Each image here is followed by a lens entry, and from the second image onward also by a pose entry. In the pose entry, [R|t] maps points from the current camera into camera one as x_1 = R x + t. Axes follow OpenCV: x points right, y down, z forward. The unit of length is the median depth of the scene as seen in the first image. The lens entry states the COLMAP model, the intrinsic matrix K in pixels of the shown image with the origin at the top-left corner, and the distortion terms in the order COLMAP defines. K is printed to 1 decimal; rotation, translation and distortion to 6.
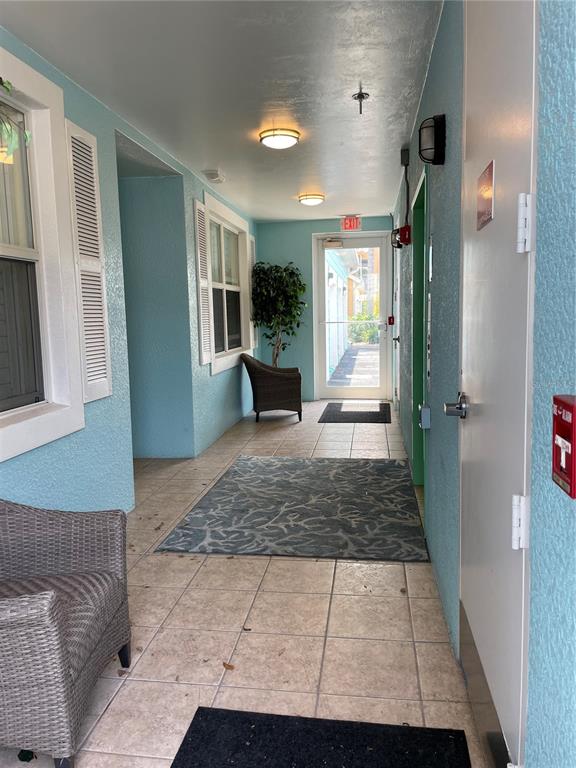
lens RADIAL K [[580.4, 0, 286.9], [0, 580.4, 374.1], [0, 0, 1]] dist [0.100899, -0.127406]
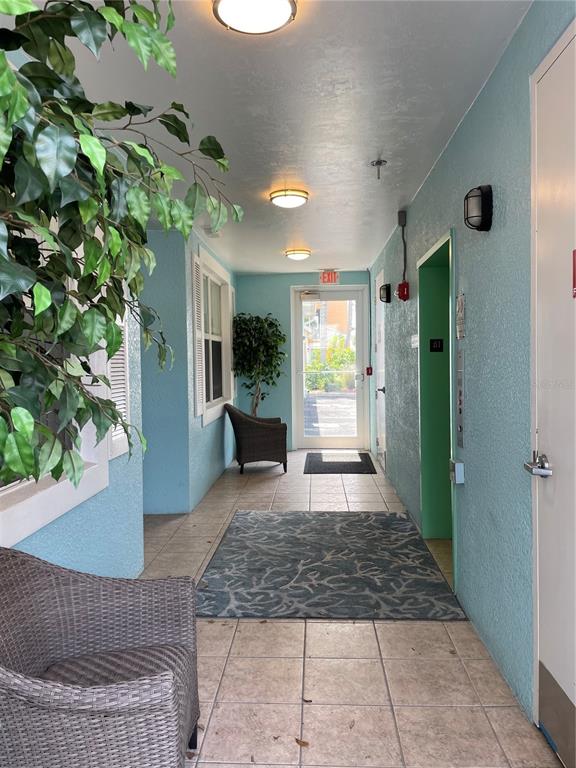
lens RADIAL K [[580.4, 0, 286.9], [0, 580.4, 374.1], [0, 0, 1]] dist [0.100899, -0.127406]
pose [[0.996345, 0.004499, 0.085299, -0.108192], [0.002426, 0.996718, -0.080911, -0.010235], [-0.085383, 0.080822, 0.993065, 0.004162]]
